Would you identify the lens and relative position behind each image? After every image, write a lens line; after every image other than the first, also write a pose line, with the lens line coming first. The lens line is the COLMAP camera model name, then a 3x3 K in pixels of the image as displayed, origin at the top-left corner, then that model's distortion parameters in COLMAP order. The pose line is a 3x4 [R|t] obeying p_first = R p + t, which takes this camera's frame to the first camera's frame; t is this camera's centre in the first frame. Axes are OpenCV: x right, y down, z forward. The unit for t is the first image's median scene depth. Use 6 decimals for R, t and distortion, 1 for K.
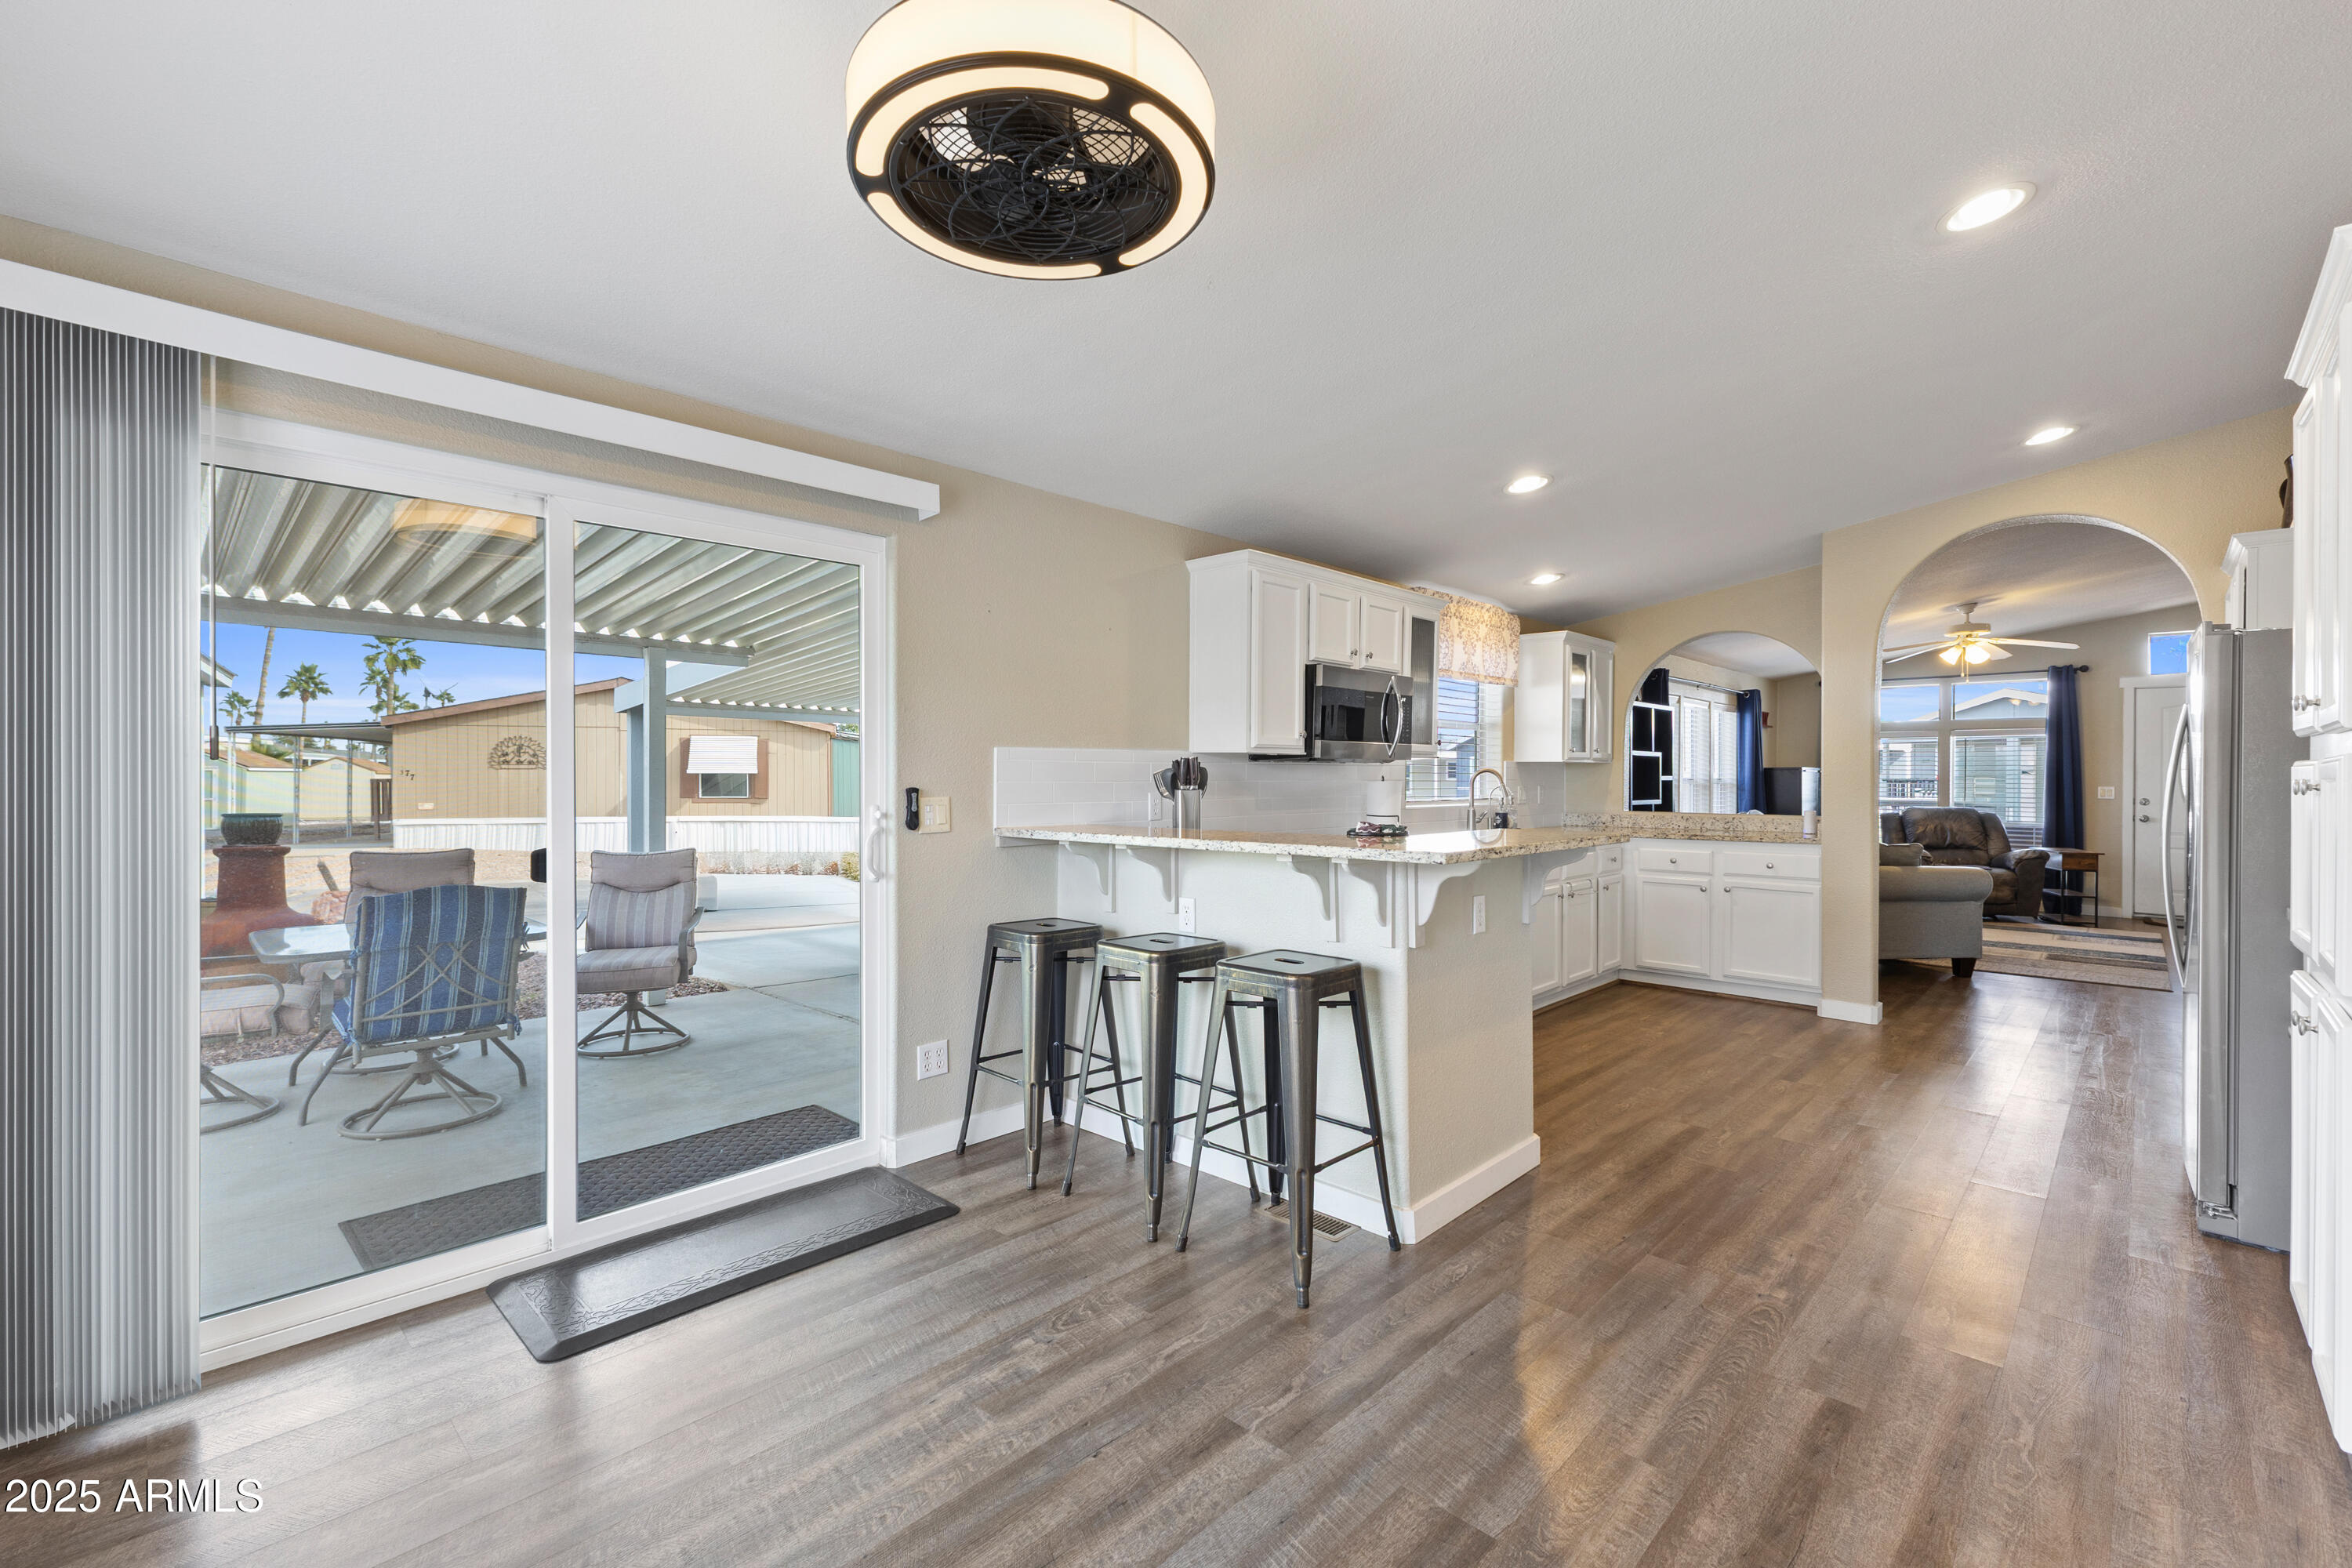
lens RADIAL K [[1029.5, 0, 1171.9], [0, 1029.5, 781.5], [0, 0, 1]] dist [0.016476, -0.000021]
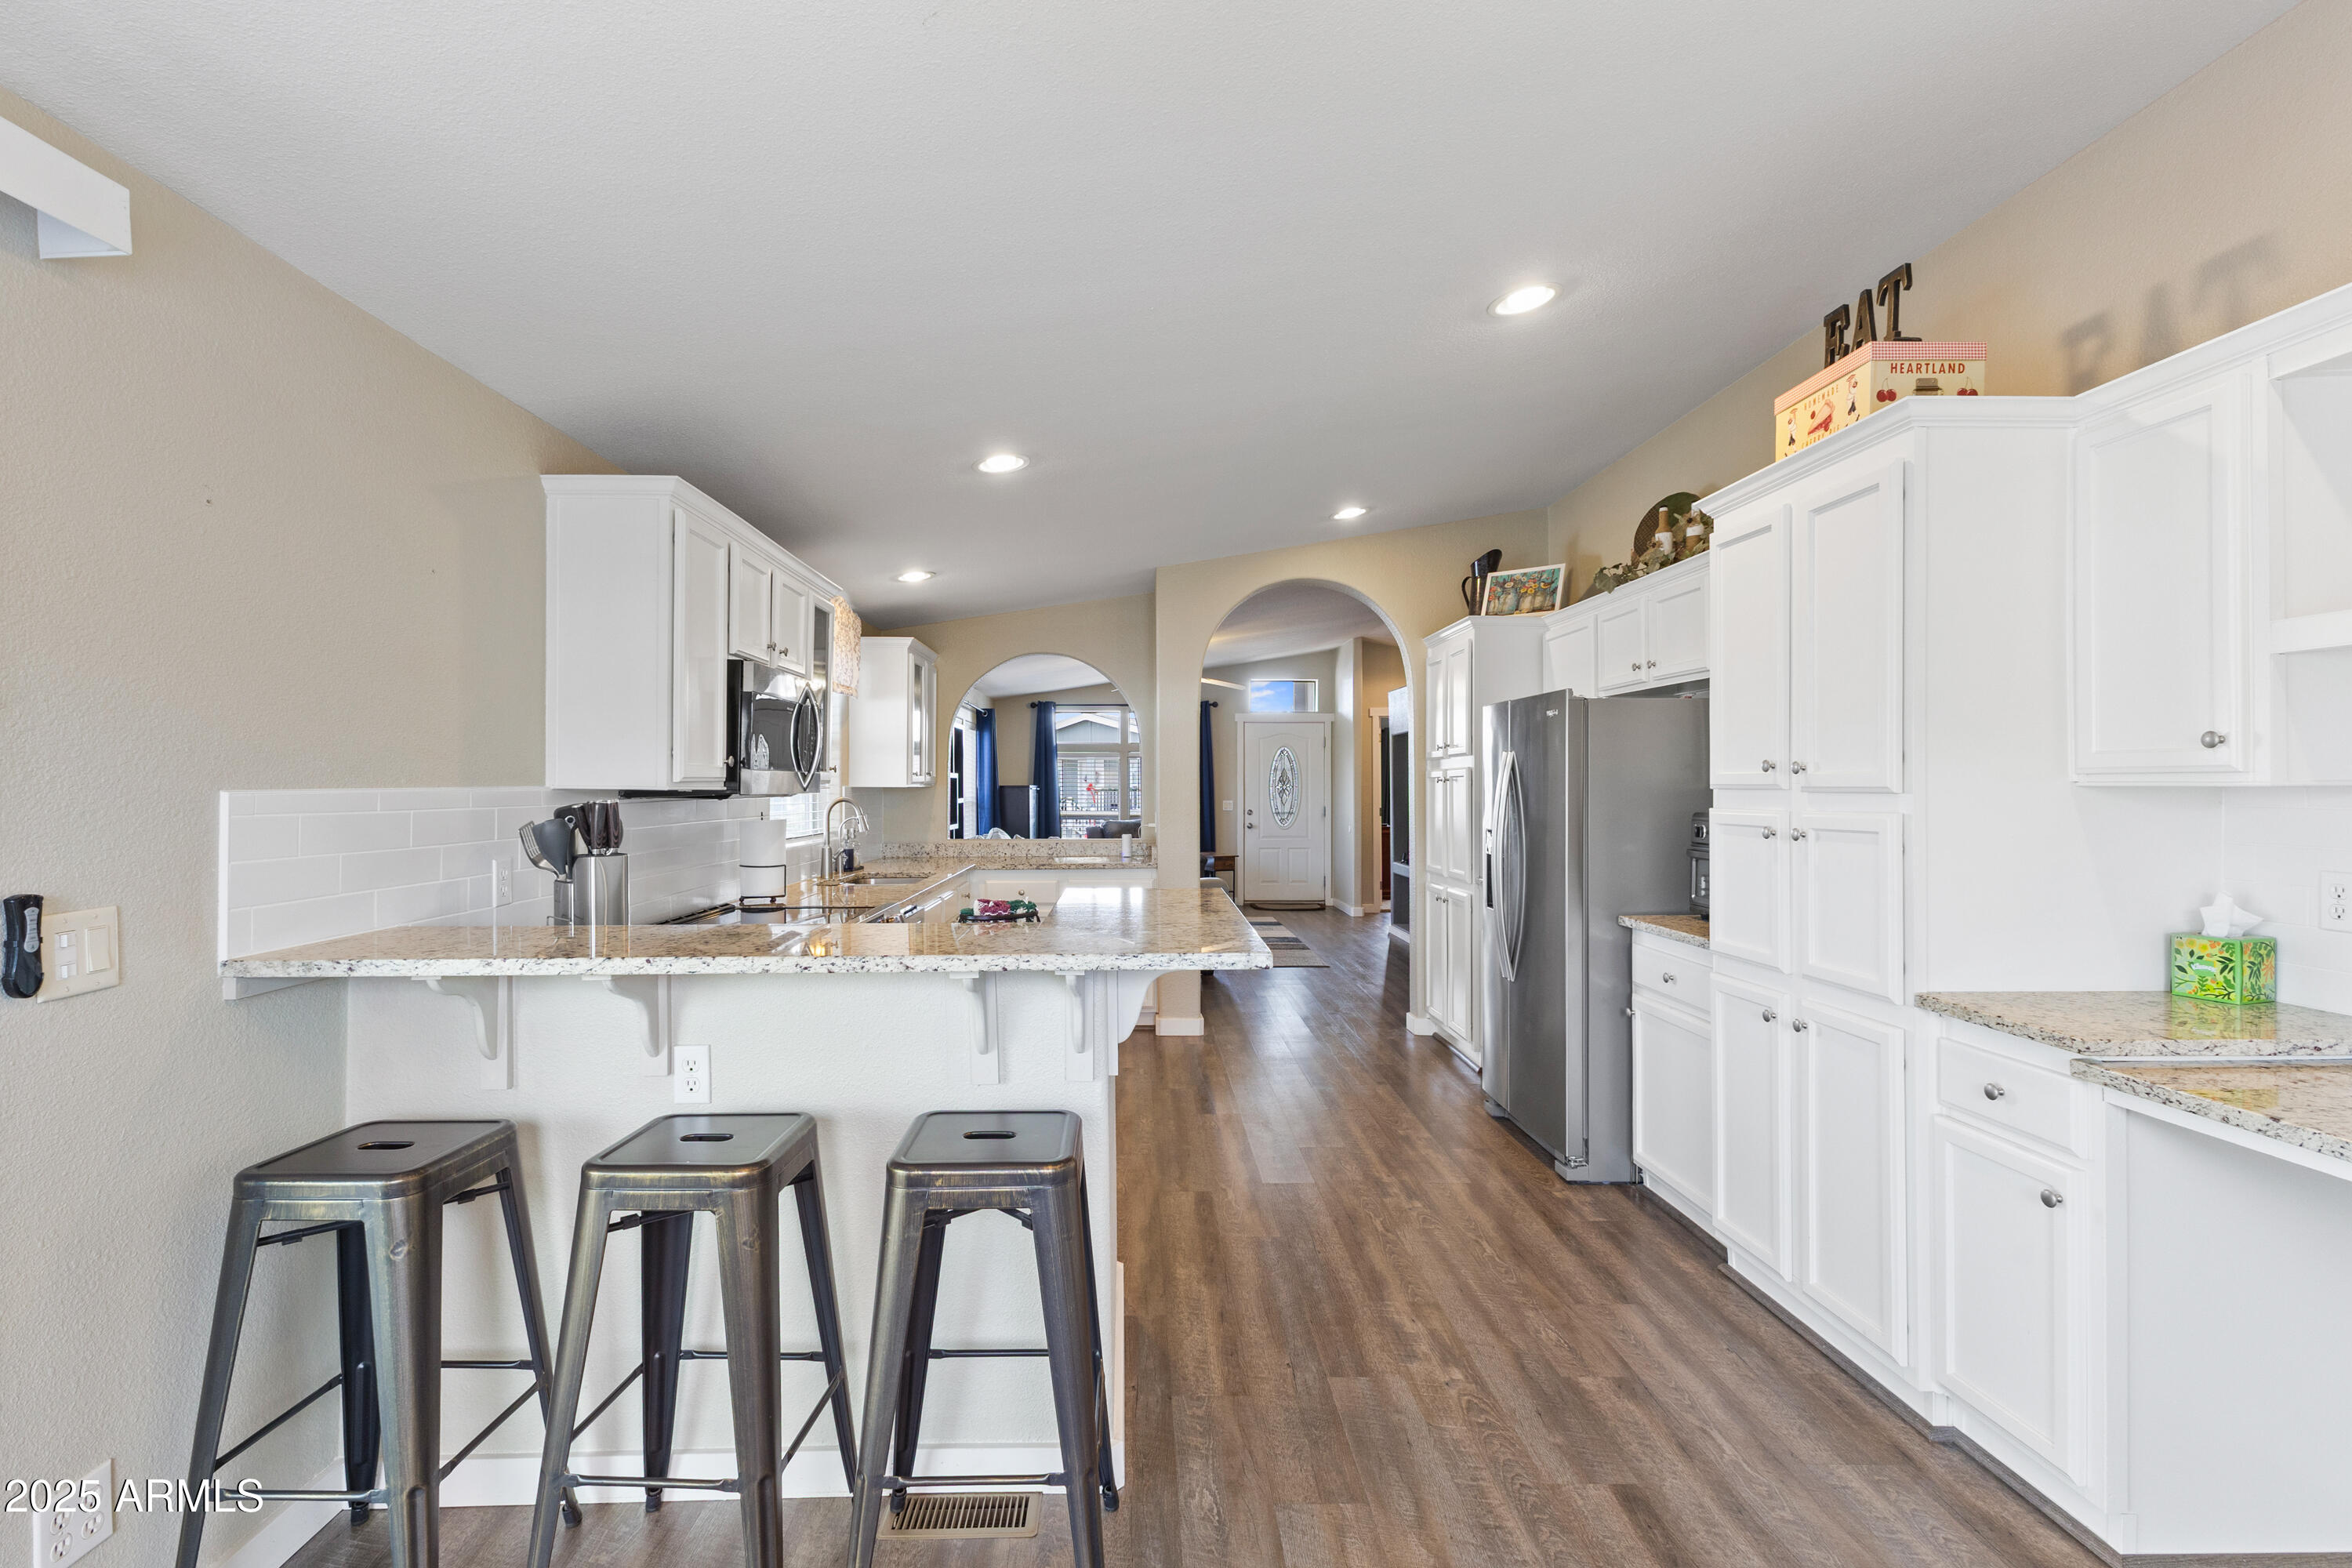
lens RADIAL K [[1105.5, 0, 1162.7], [0, 1105.5, 782.4], [0, 0, 1]] dist [0.013557, 0.000506]
pose [[0.707840, -0.001471, 0.706371, -0.202664], [0.005806, 0.999976, -0.003735, -0.029141], [-0.706349, 0.006745, 0.707832, 0.292452]]
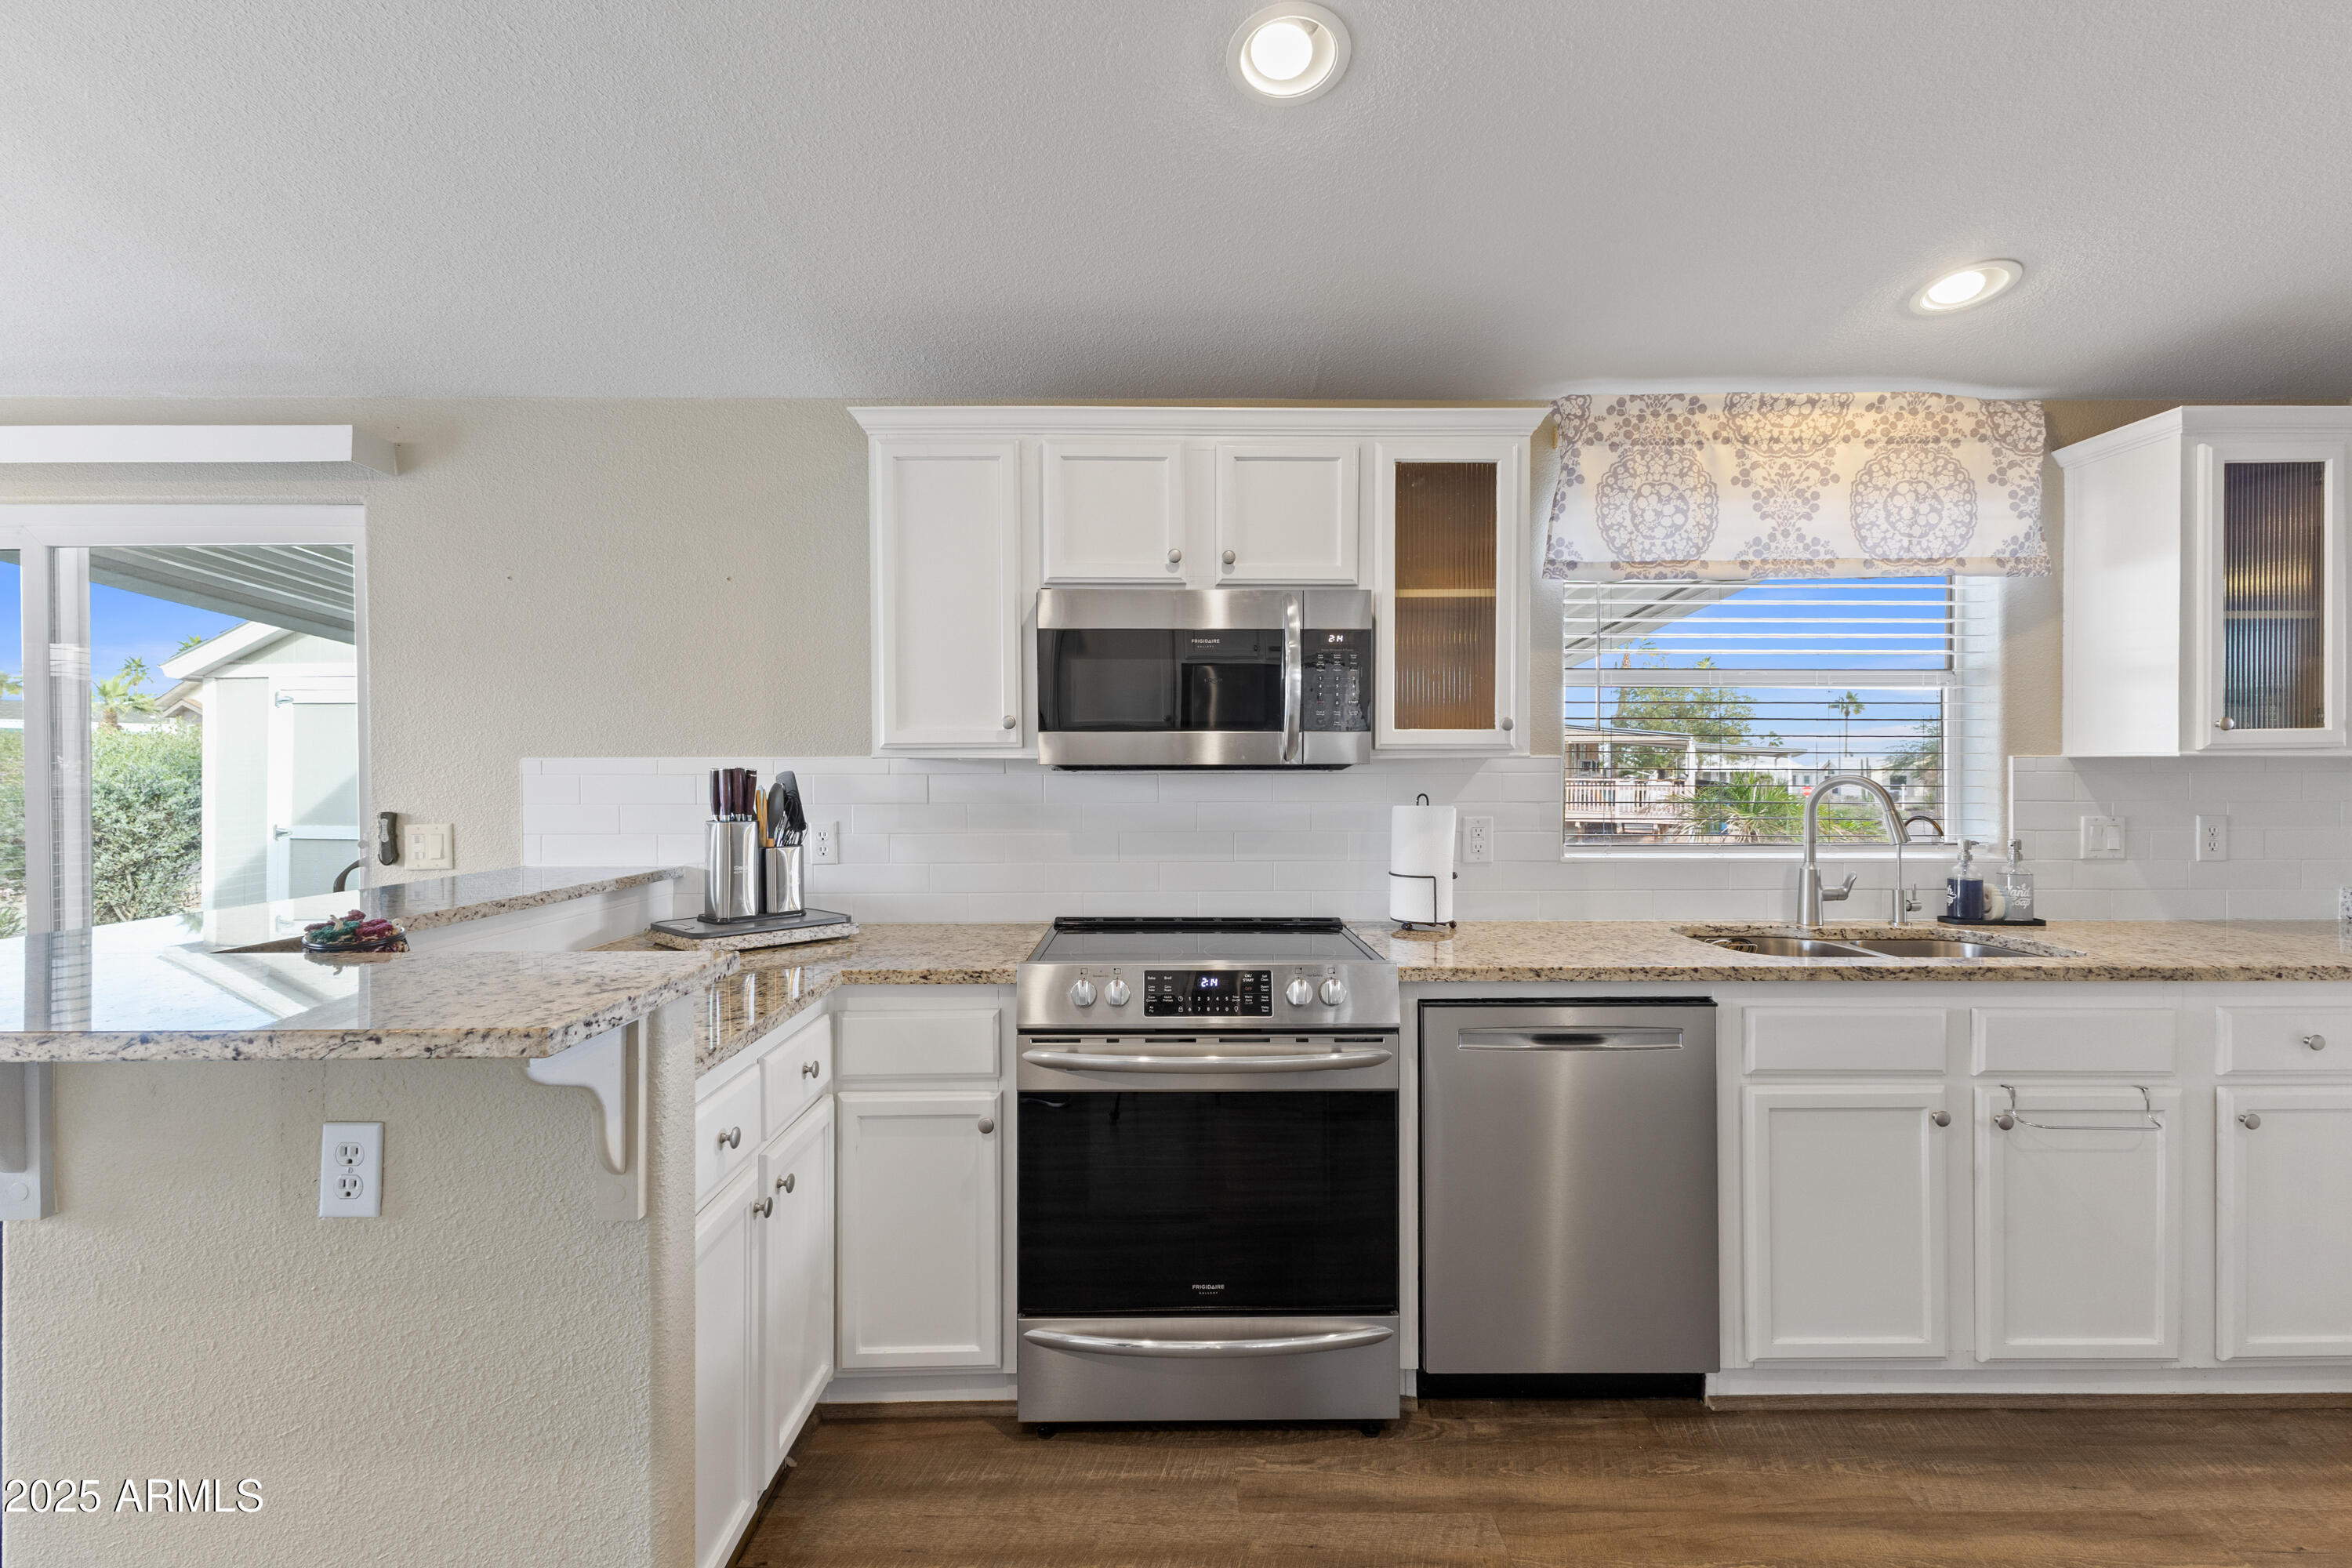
lens RADIAL K [[1105.5, 0, 1176.2], [0, 1105.5, 779.6], [0, 0, 1]] dist [0.013557, 0.000506]
pose [[0.687710, 0.004501, -0.725972, 0.666891], [-0.000163, 0.999982, 0.006045, -0.020626], [0.725986, -0.004038, 0.687698, 0.705608]]
